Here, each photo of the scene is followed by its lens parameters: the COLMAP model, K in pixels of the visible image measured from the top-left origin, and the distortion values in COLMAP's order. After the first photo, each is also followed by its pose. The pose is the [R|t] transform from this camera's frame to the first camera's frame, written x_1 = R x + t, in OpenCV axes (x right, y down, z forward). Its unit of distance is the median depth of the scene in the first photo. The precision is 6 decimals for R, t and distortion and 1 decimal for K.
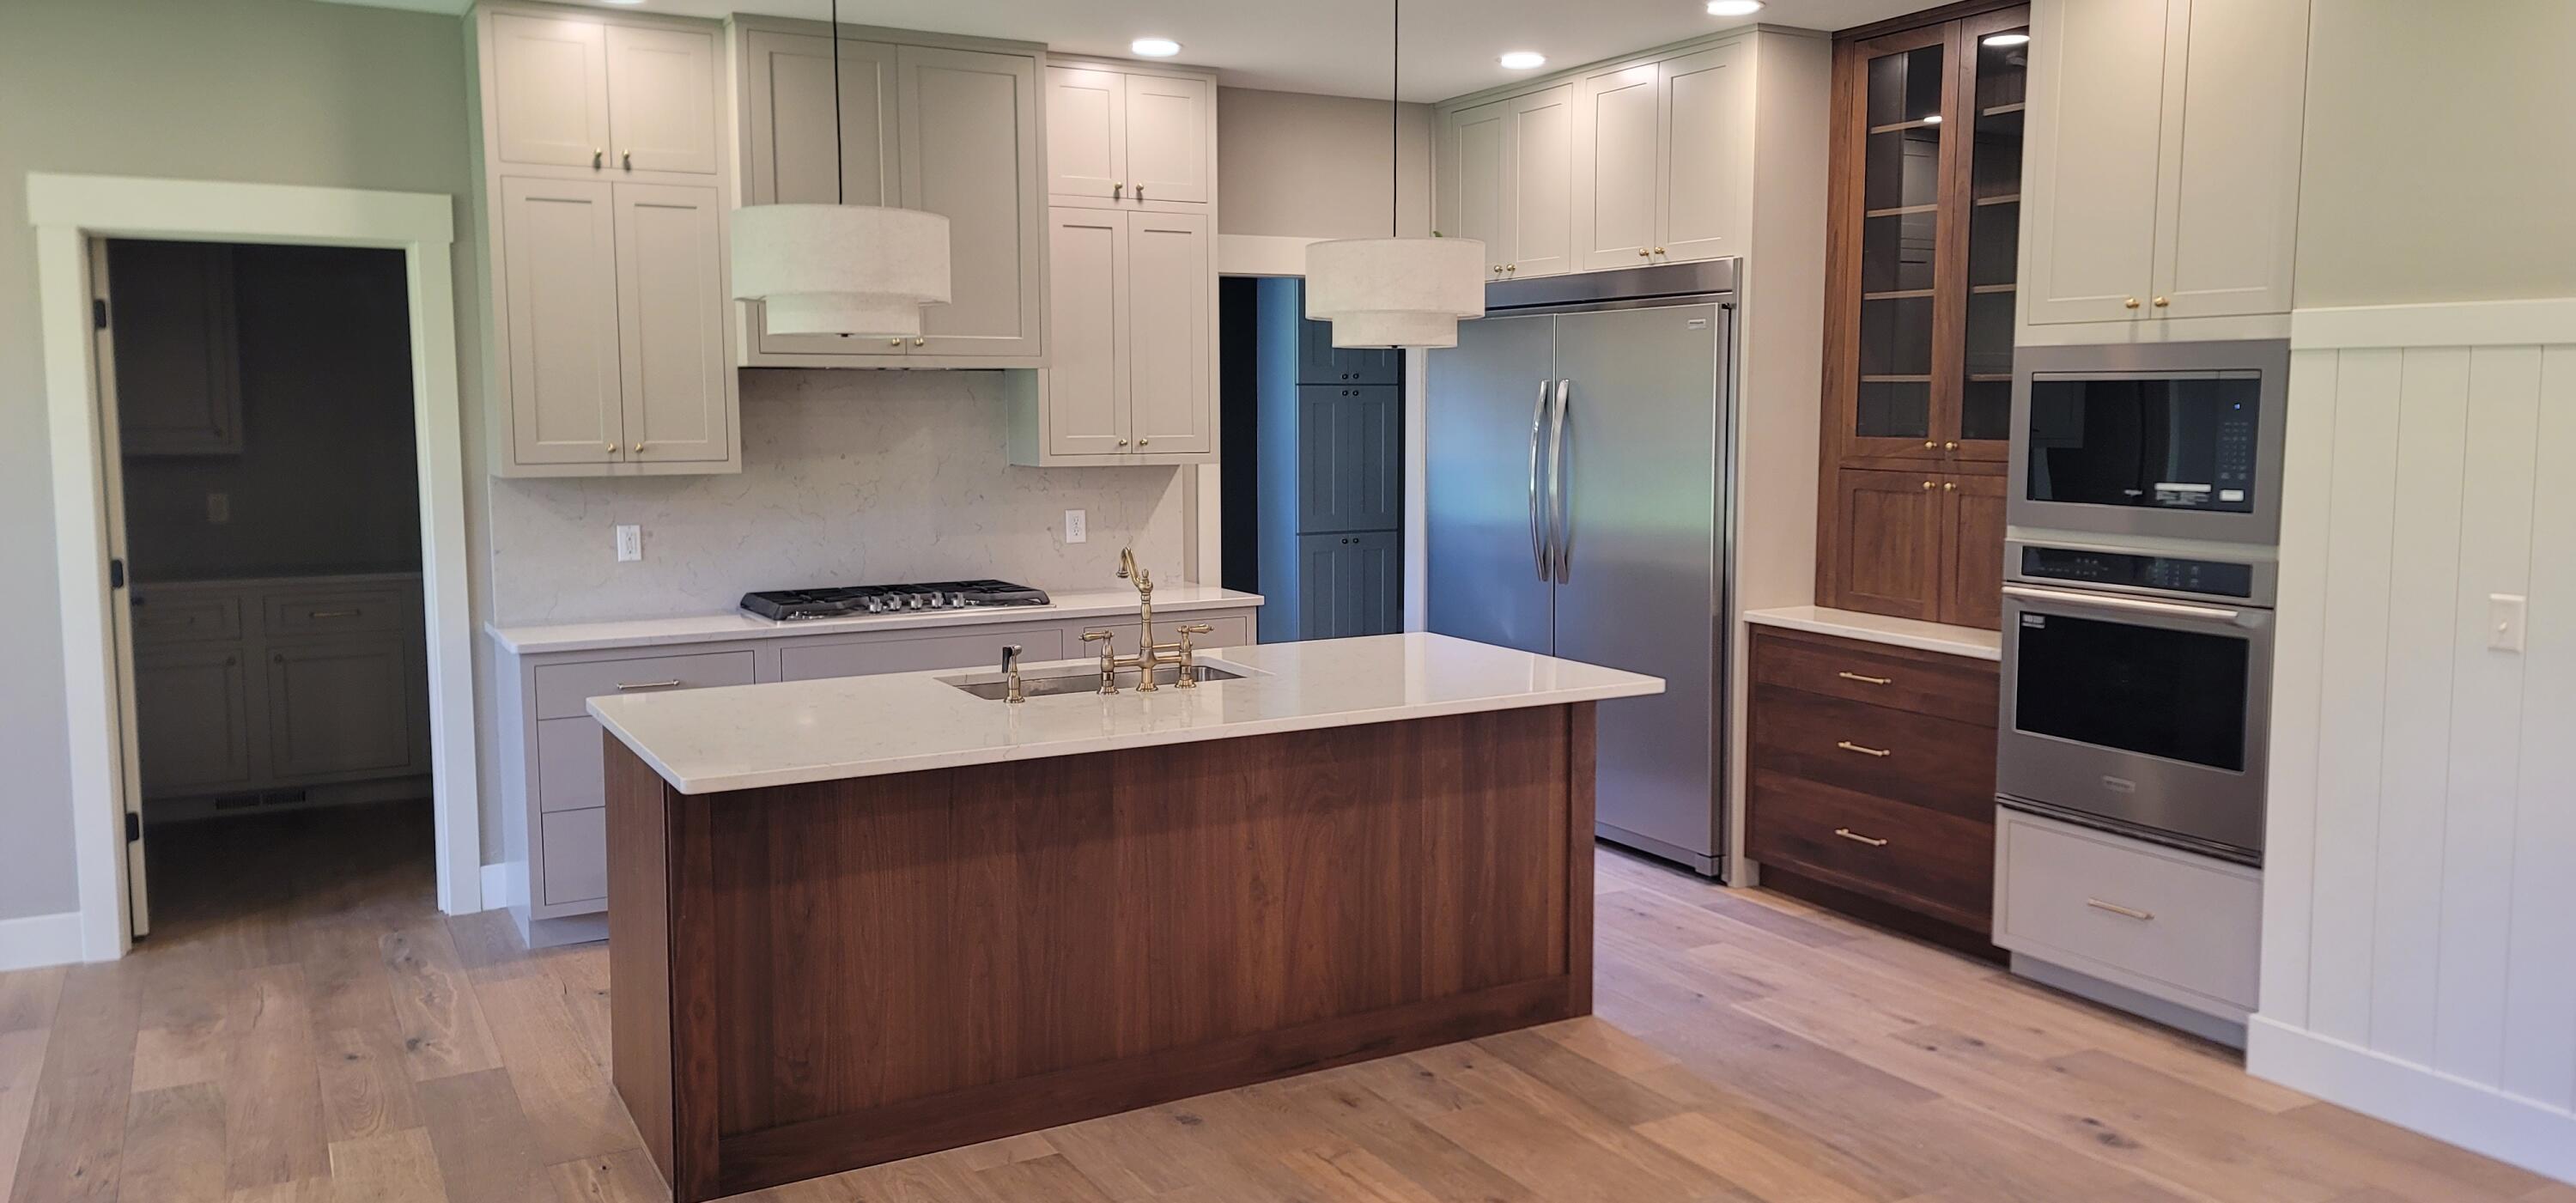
lens RADIAL K [[1874.7, 0, 1303.7], [0, 1874.7, 581.2], [0, 0, 1]] dist [0.095108, -0.079334]
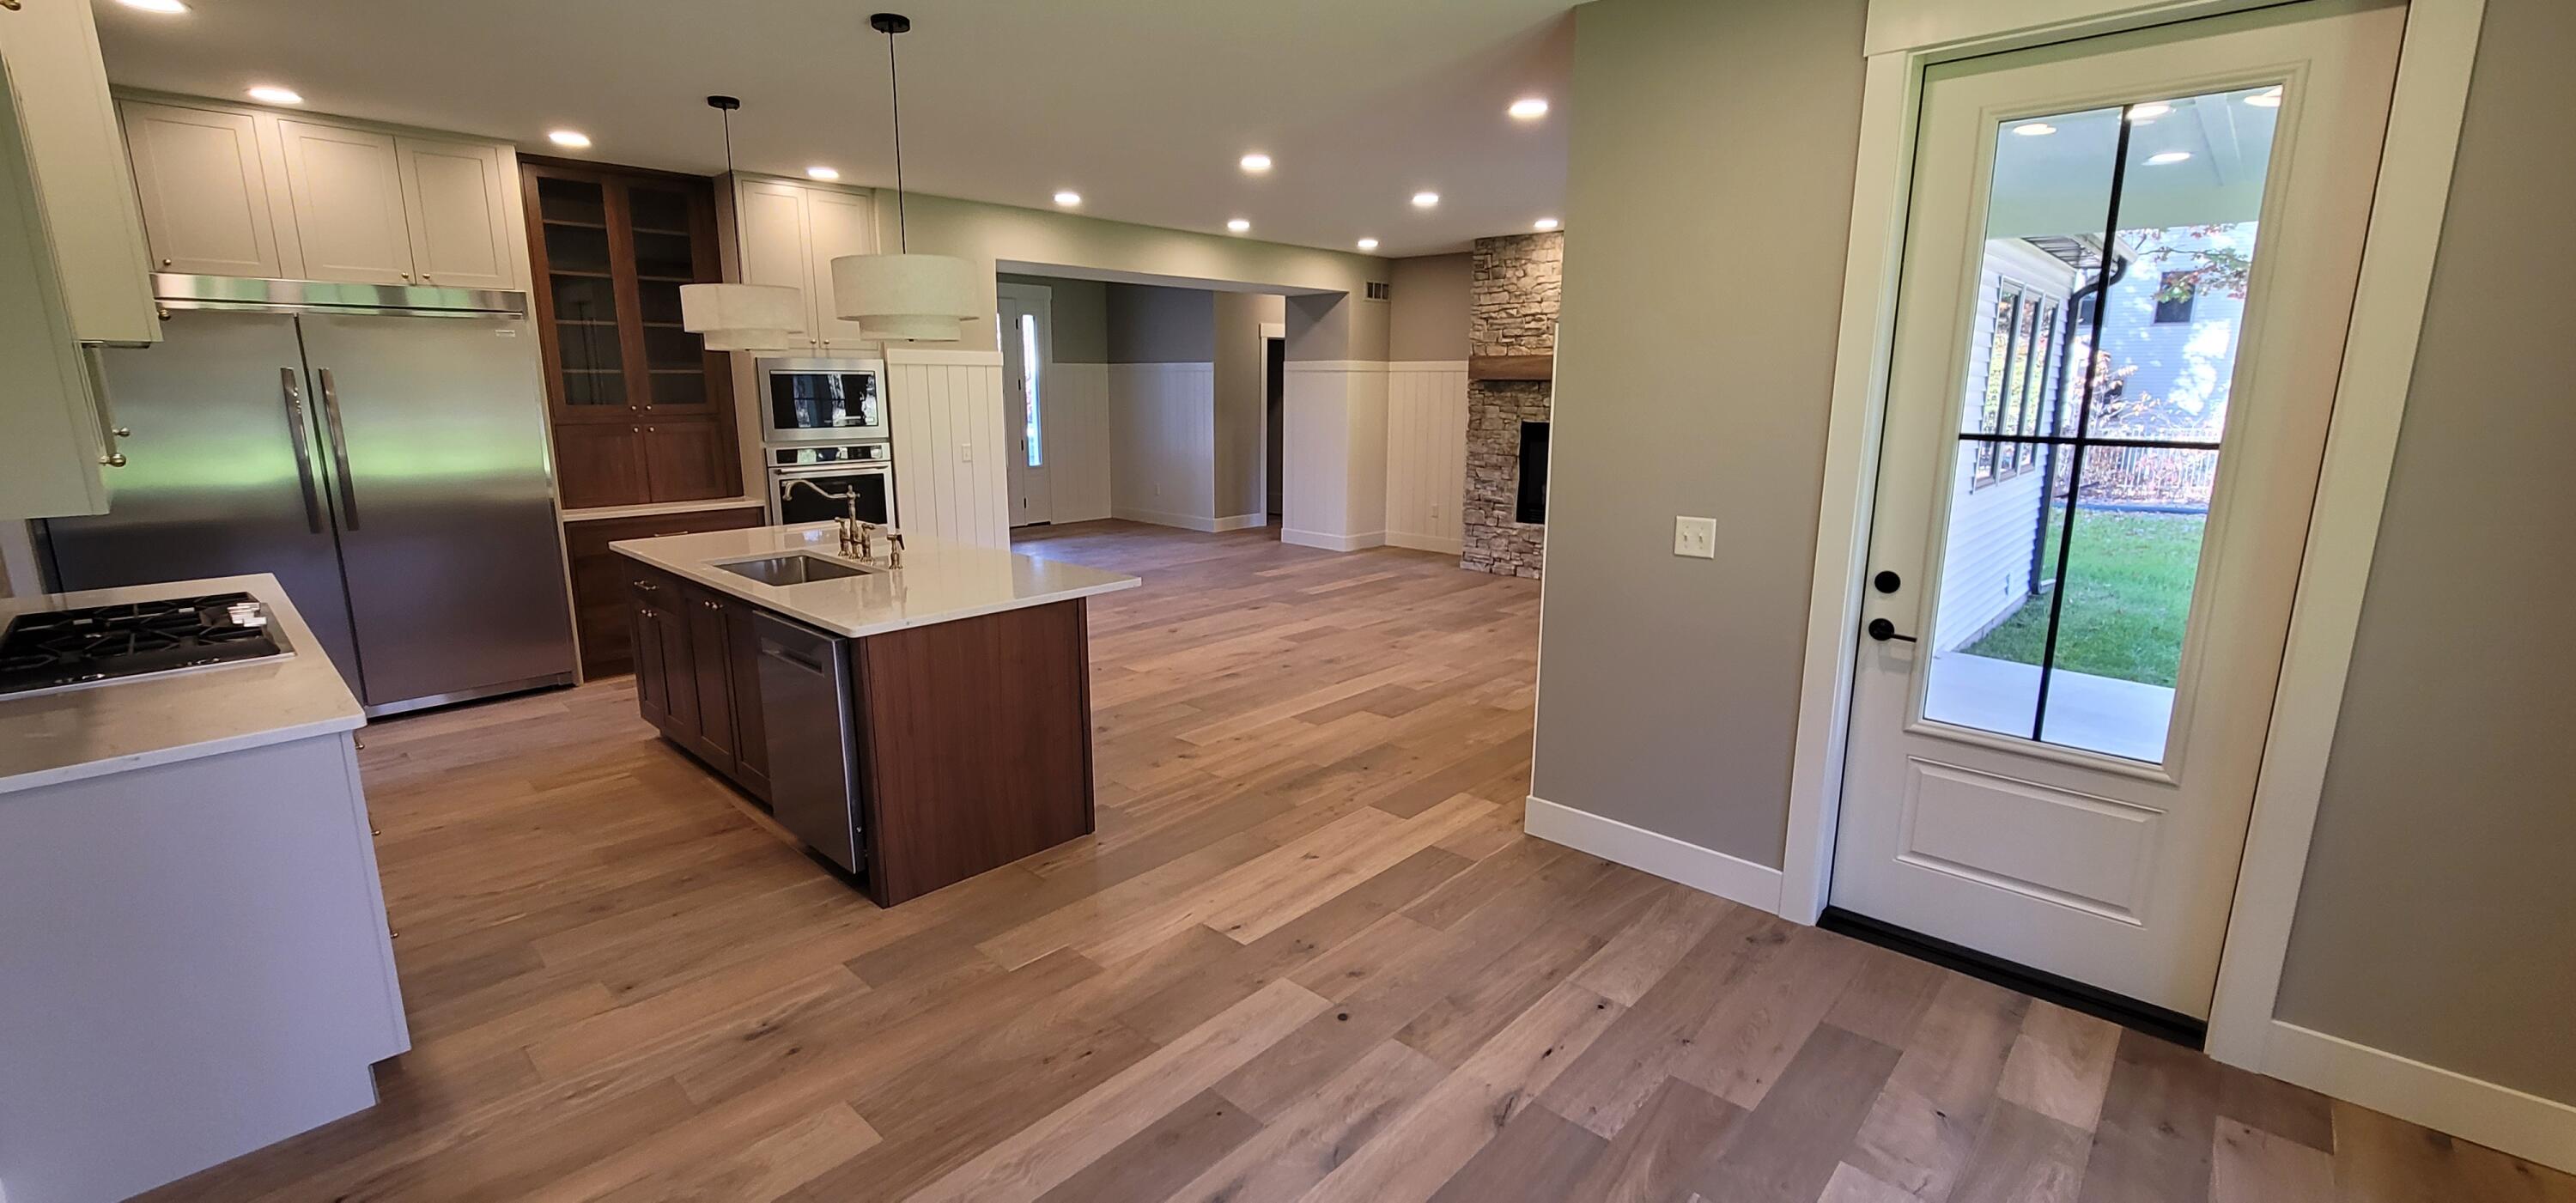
lens RADIAL K [[1053.8, 0, 1275.0], [0, 1053.8, 593.7], [0, 0, 1]] dist [-0.005407, 0.000347]
pose [[-0.294673, -0.189621, 0.936596, -1.028708], [0.095088, 0.969432, 0.226186, -0.083504], [-0.950855, 0.155710, -0.267635, 0.859656]]
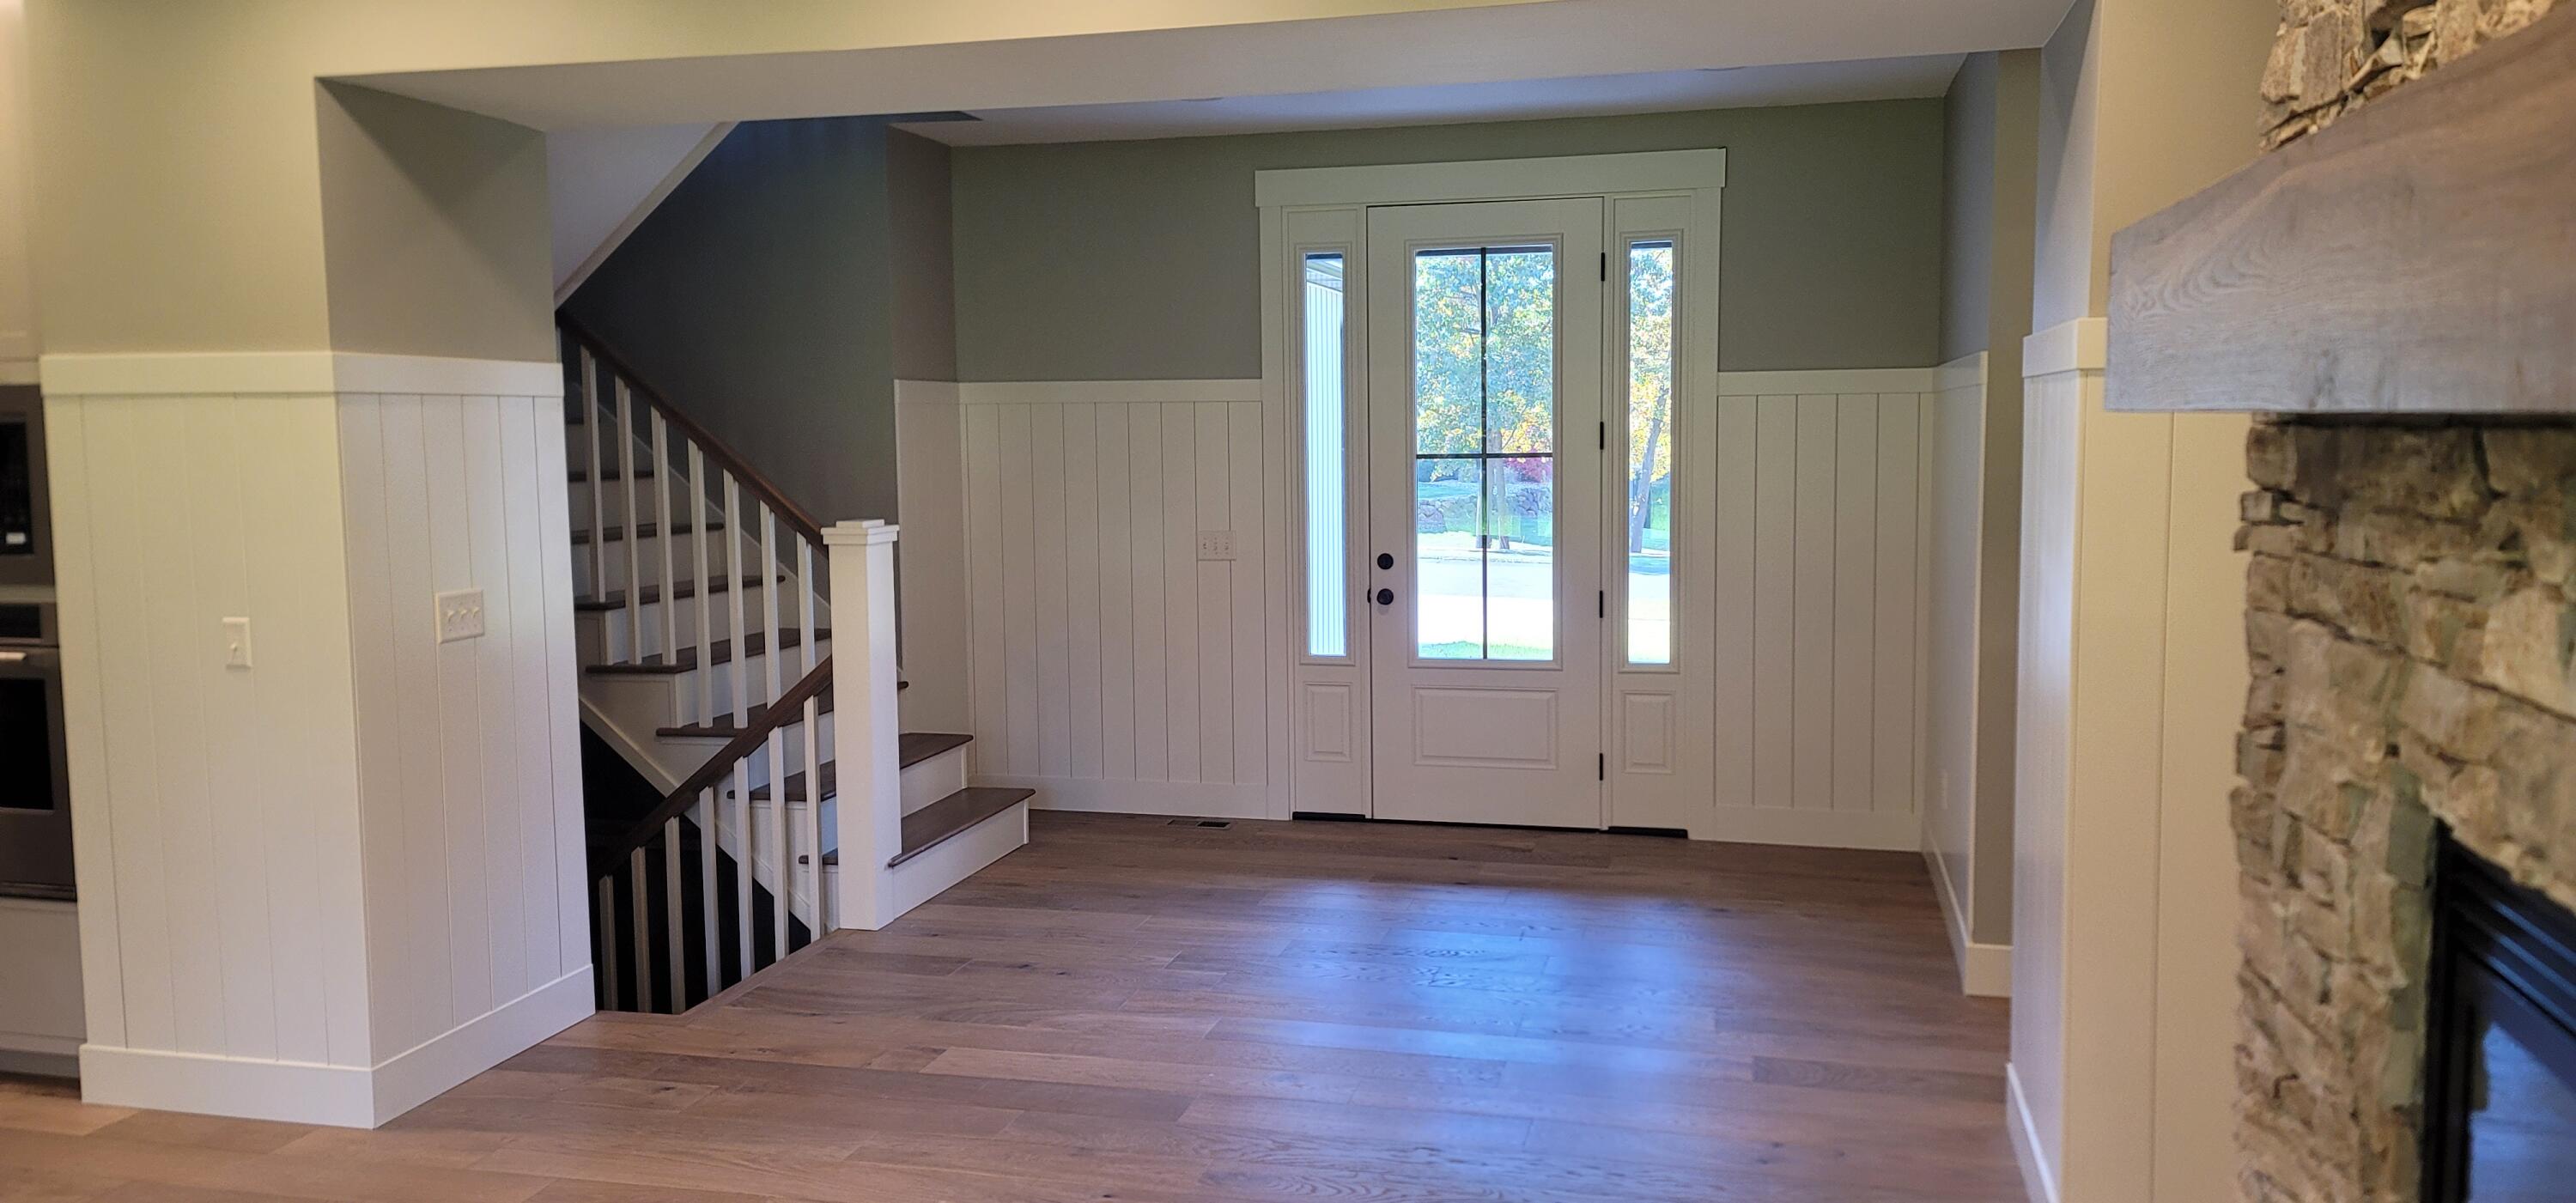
lens RADIAL K [[1874.7, 0, 1312.5], [0, 1874.7, 602.3], [0, 0, 1]] dist [0.095108, -0.079334]
pose [[0.687674, -0.076292, 0.721999, 0.212727], [0.080070, 0.996367, 0.029021, 0.013411], [-0.721590, 0.037854, 0.691285, -0.184122]]
